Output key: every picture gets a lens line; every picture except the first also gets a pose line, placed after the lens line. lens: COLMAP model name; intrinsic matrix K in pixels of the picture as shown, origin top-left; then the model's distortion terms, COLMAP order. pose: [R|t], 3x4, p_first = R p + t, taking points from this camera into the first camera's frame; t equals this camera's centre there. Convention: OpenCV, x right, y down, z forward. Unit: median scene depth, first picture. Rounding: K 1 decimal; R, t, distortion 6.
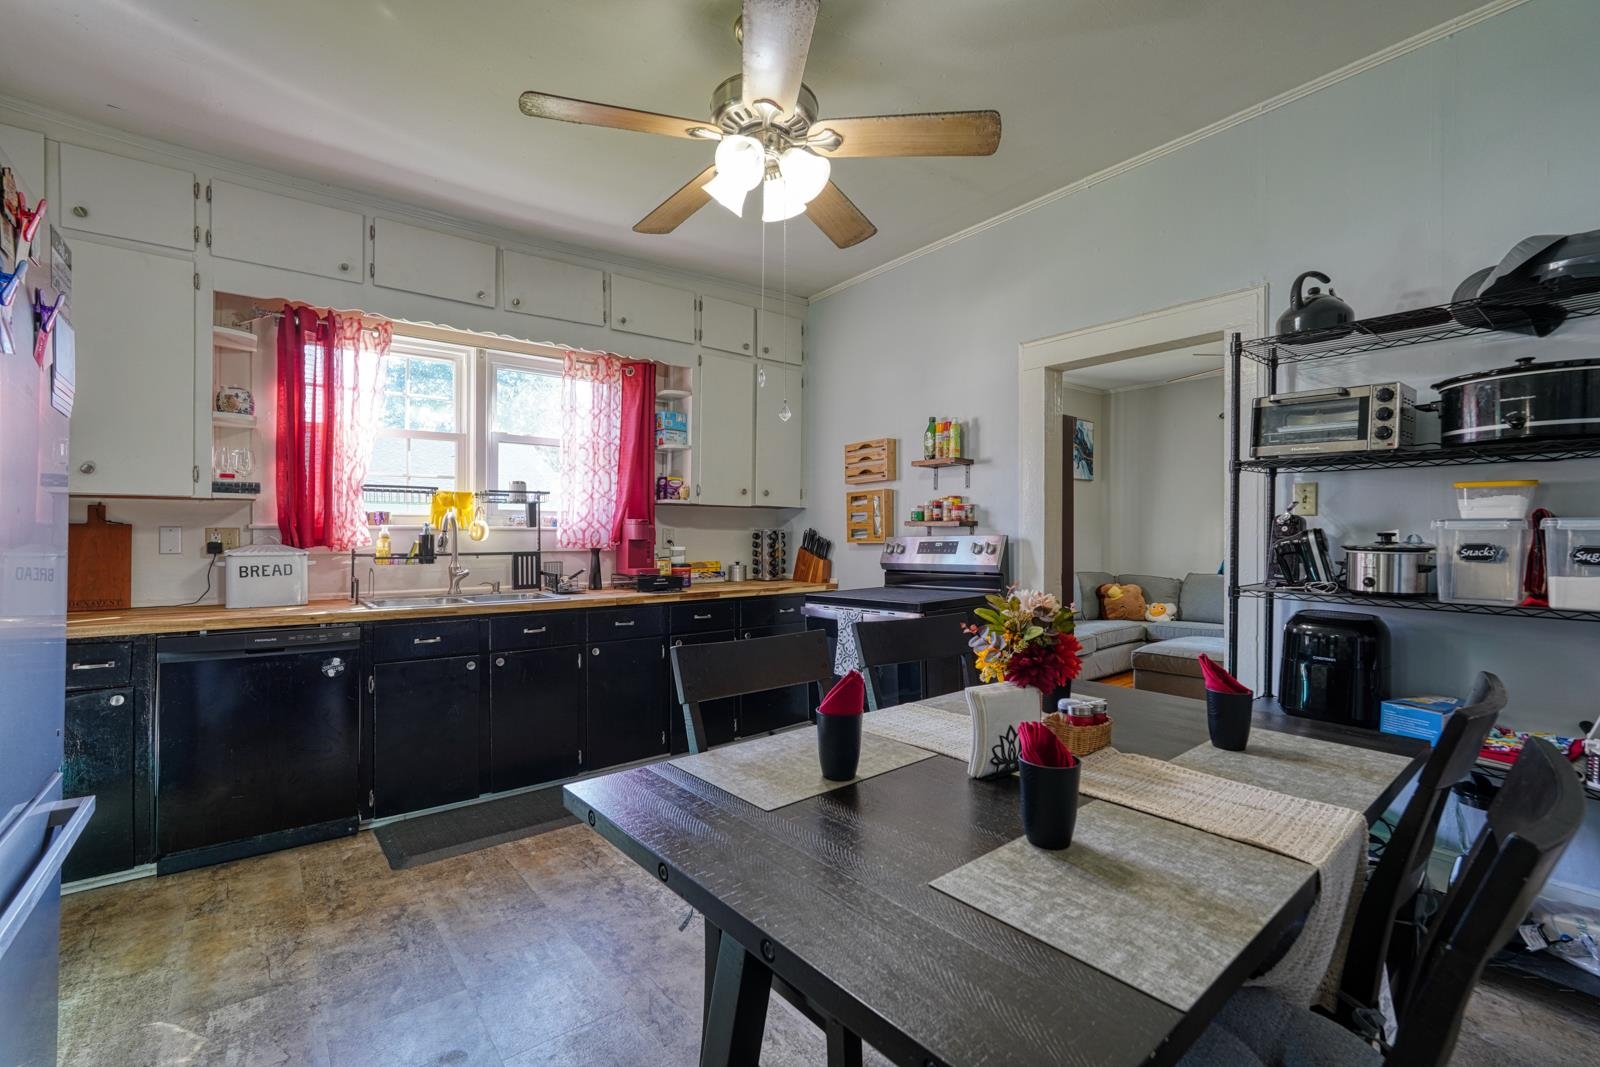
lens RADIAL K [[706.3, 0, 798.2], [0, 706.3, 537.4], [0, 0, 1]] dist [-0.015327, 0.007076]
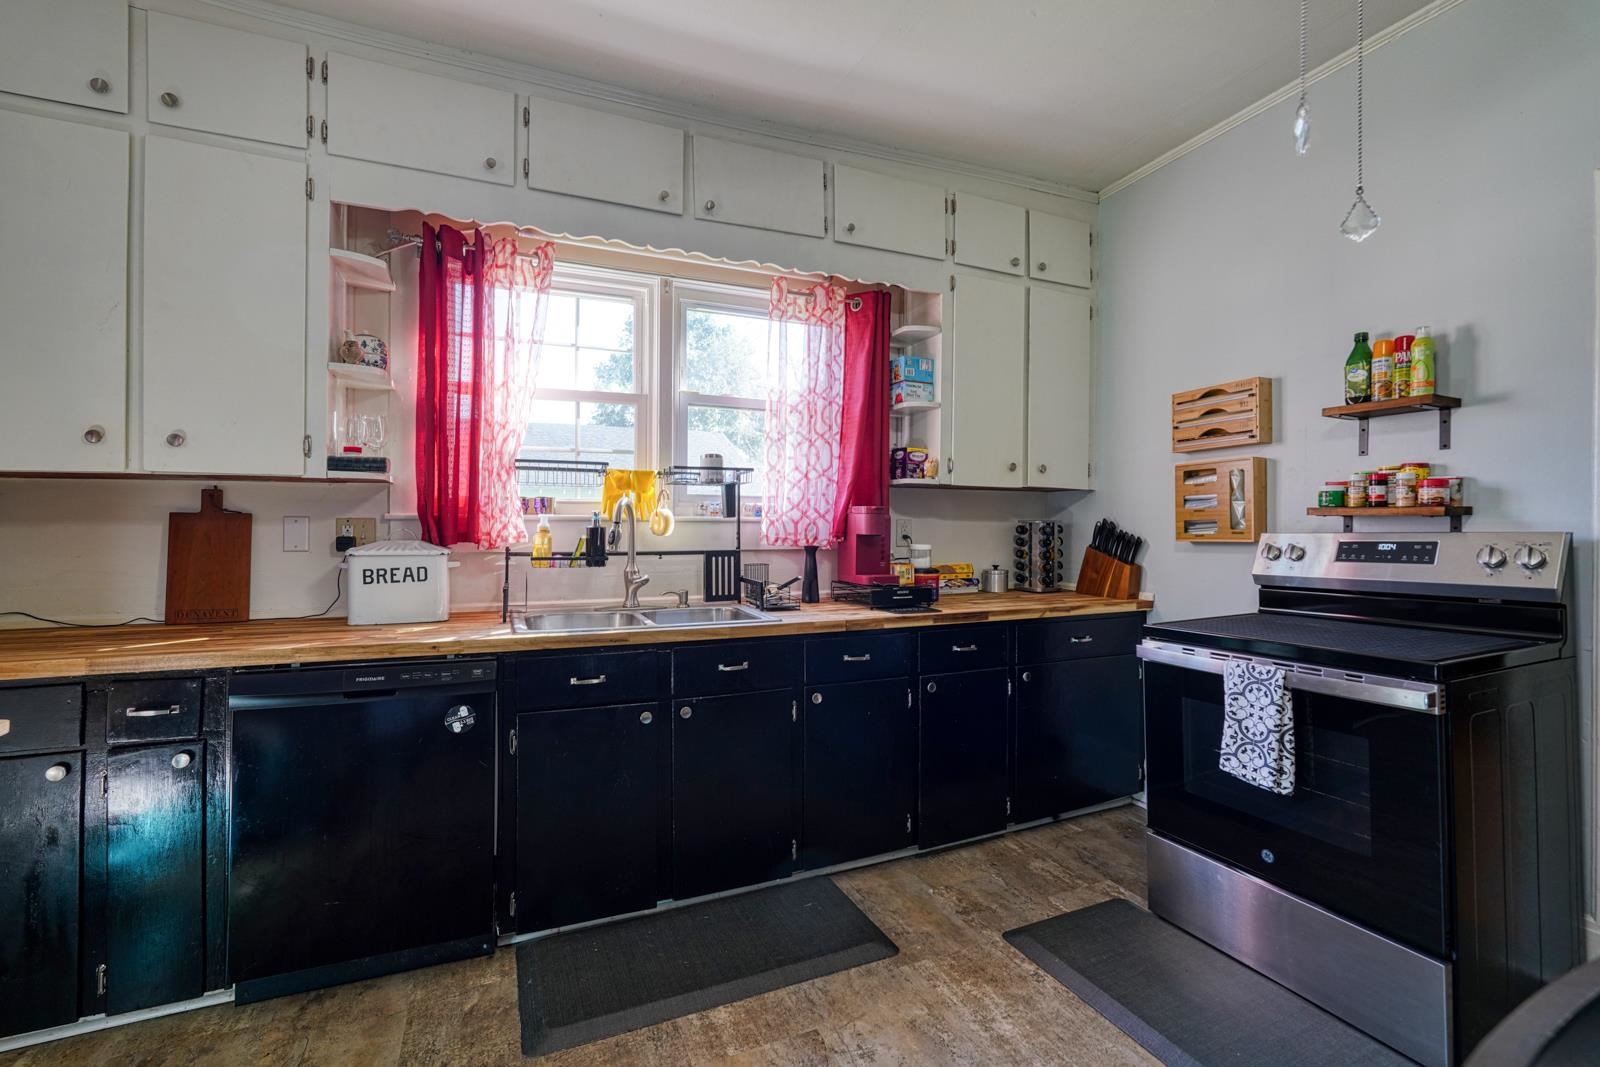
lens RADIAL K [[706.3, 0, 796.4], [0, 706.3, 525.5], [0, 0, 1]] dist [-0.015327, 0.007076]
pose [[0.965678, 0.003012, -0.259726, -0.129286], [-0.003828, 0.999989, -0.002634, -0.004626], [0.259715, 0.003538, 0.965679, 0.332977]]
